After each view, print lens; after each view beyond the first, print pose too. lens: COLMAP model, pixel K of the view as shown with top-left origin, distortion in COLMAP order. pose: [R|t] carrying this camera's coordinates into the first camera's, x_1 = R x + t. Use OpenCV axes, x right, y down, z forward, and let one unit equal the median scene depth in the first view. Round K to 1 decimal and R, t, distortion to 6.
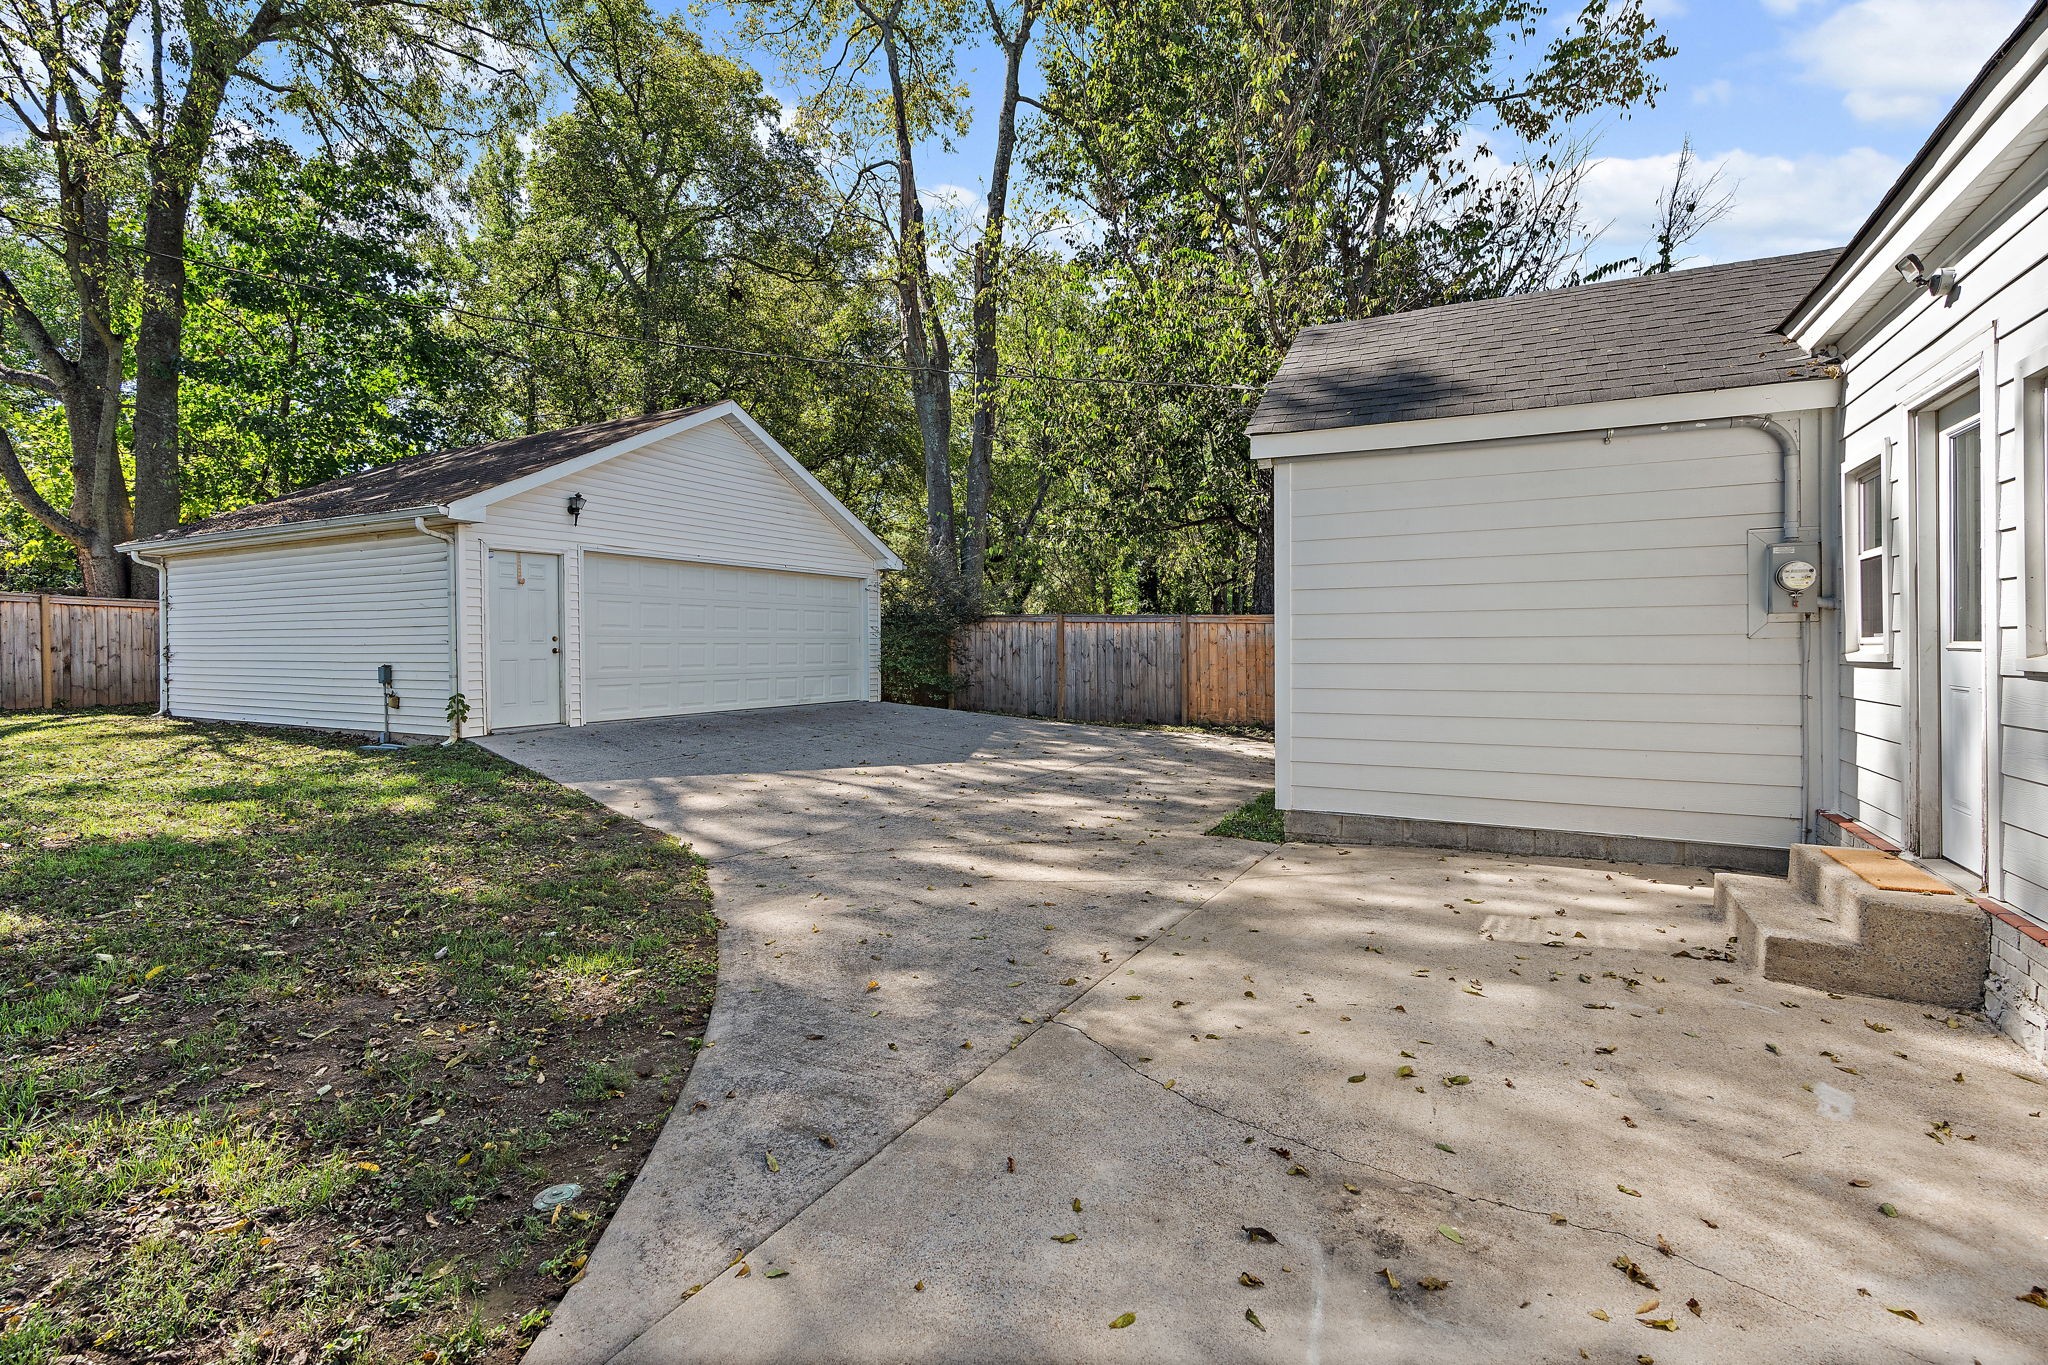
lens RADIAL K [[924.0, 0, 1028.7], [0, 924.0, 661.5], [0, 0, 1]] dist [-0.013687, 0.000132]
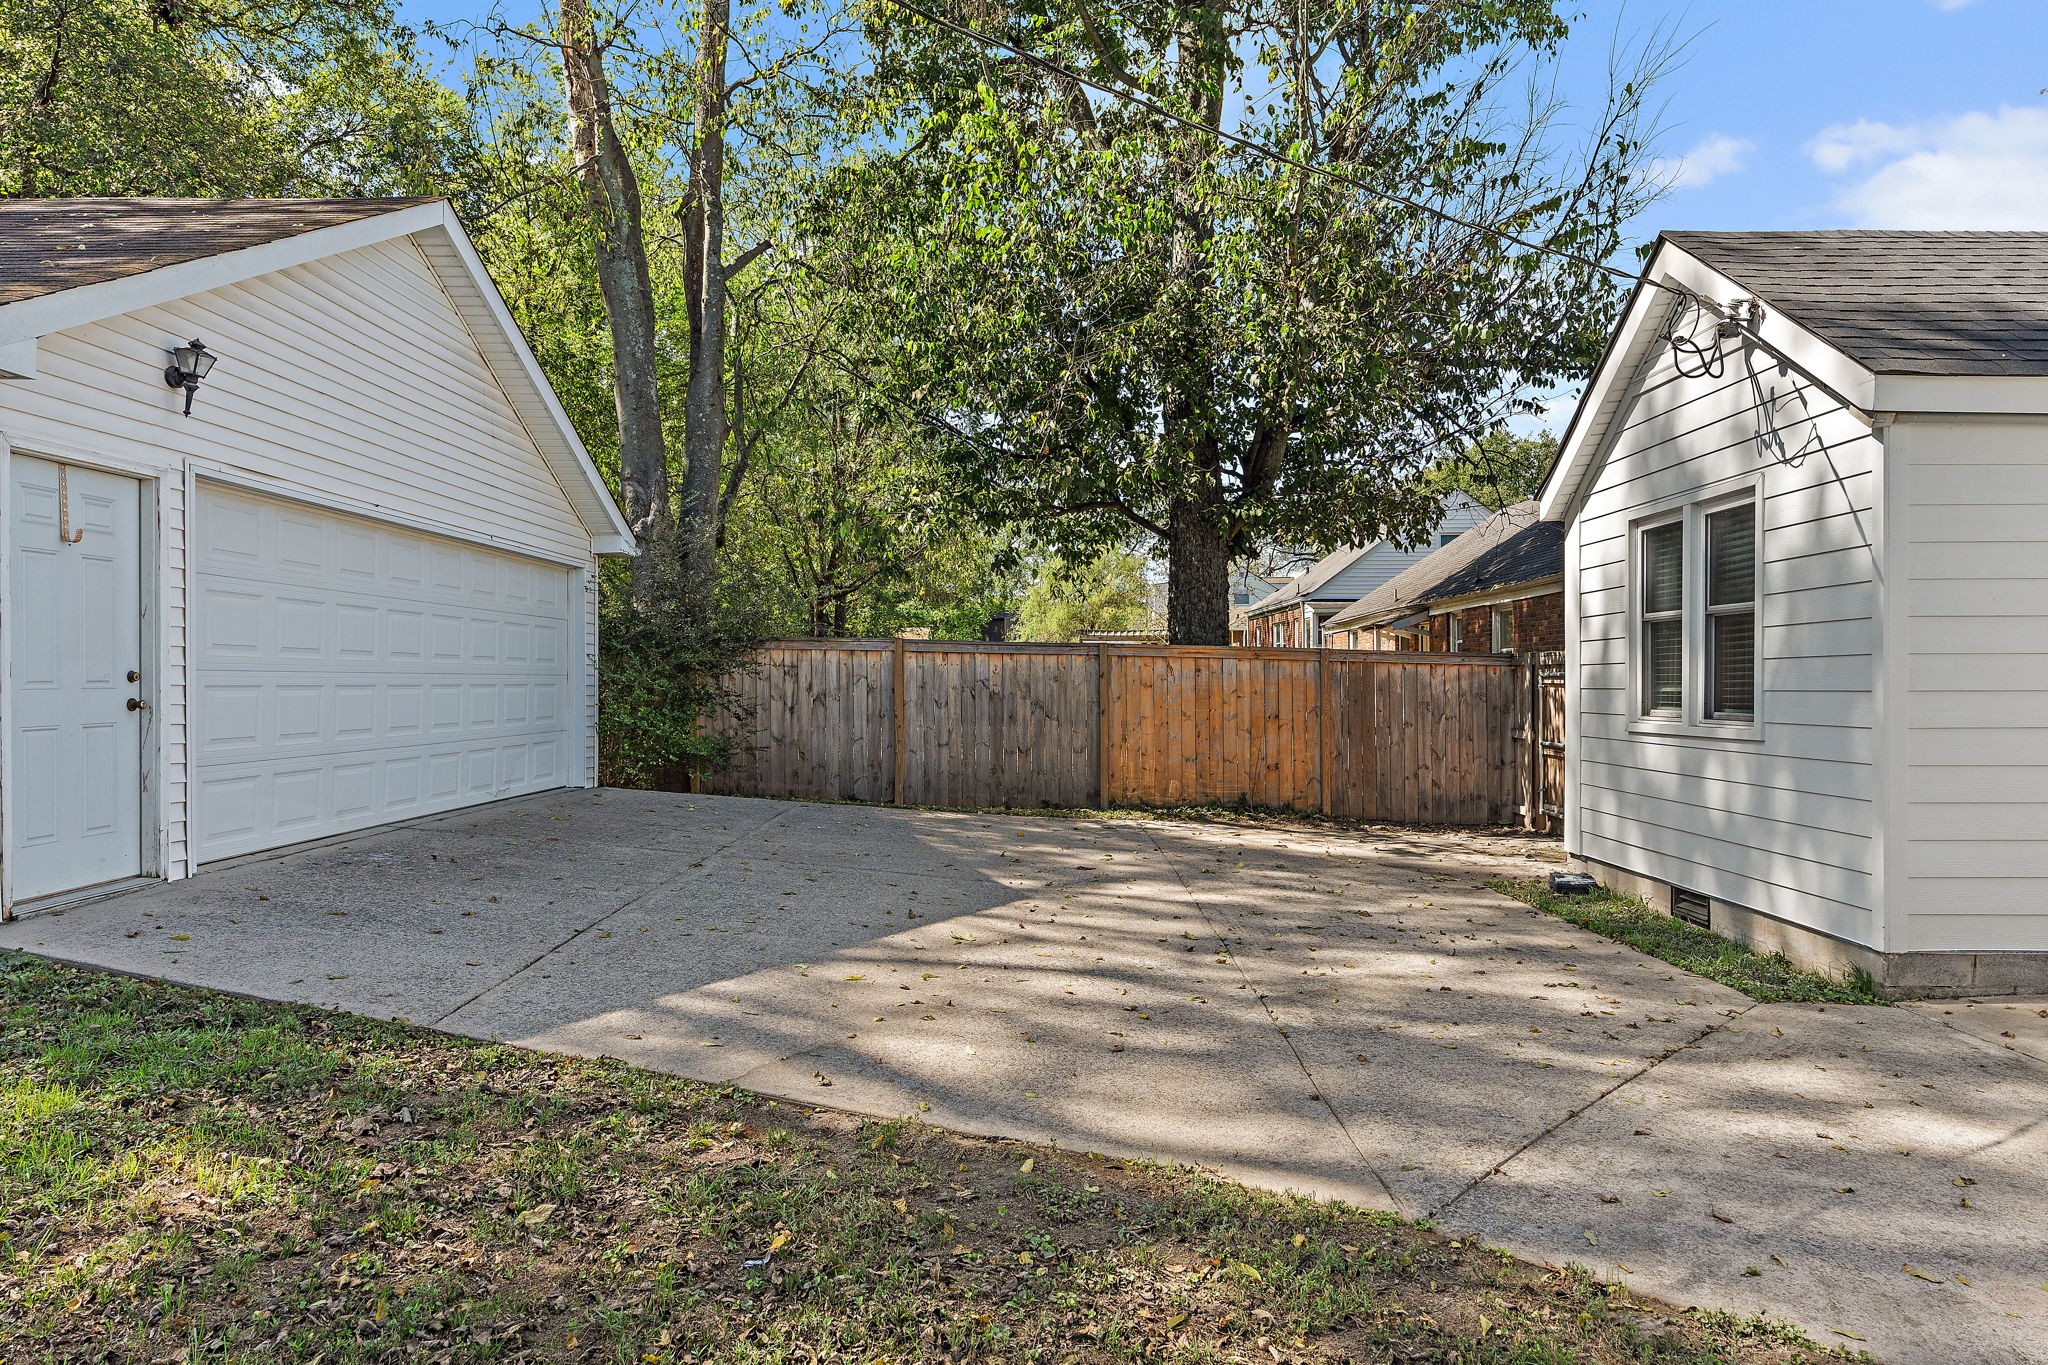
lens RADIAL K [[1240.3, 0, 1021.9], [0, 1240.3, 685.6], [0, 0, 1]] dist [0.003720, -0.000108]
pose [[0.888945, 0.003424, 0.458002, -0.308434], [0.003098, 0.999904, -0.013488, -0.008346], [-0.458004, 0.013409, 0.888849, 0.228005]]
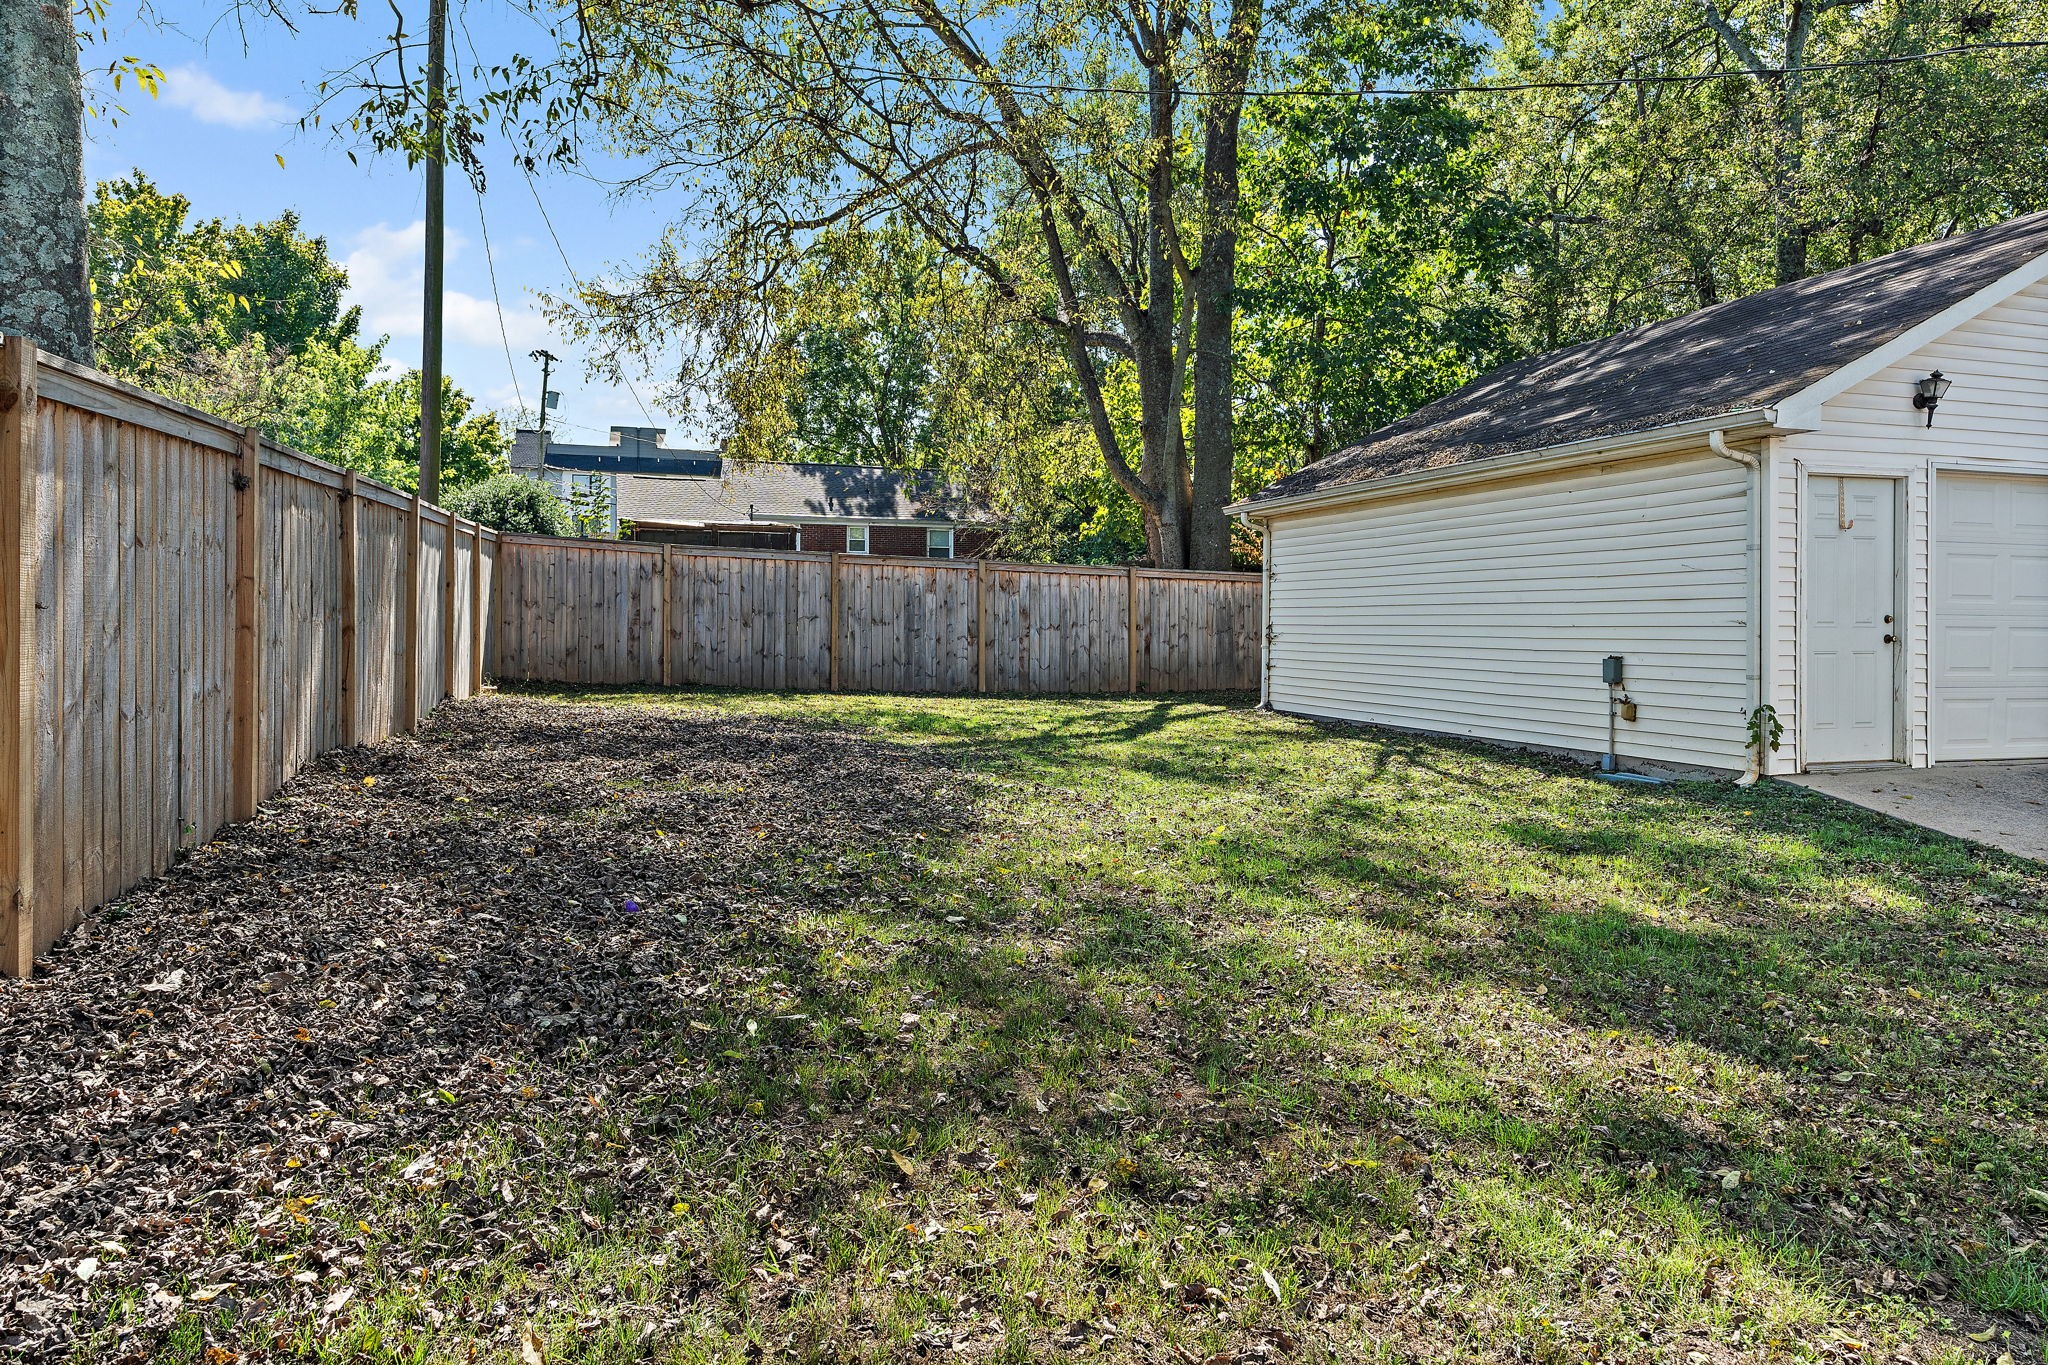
lens RADIAL K [[1296.1, 0, 1013.9], [0, 1296.1, 630.4], [0, 0, 1]] dist [-0.009733, -0.002808]
pose [[0.703316, 0.010618, -0.710798, -0.237863], [-0.020725, 0.999770, -0.005572, -0.000423], [0.710575, 0.018650, 0.703374, 0.004598]]
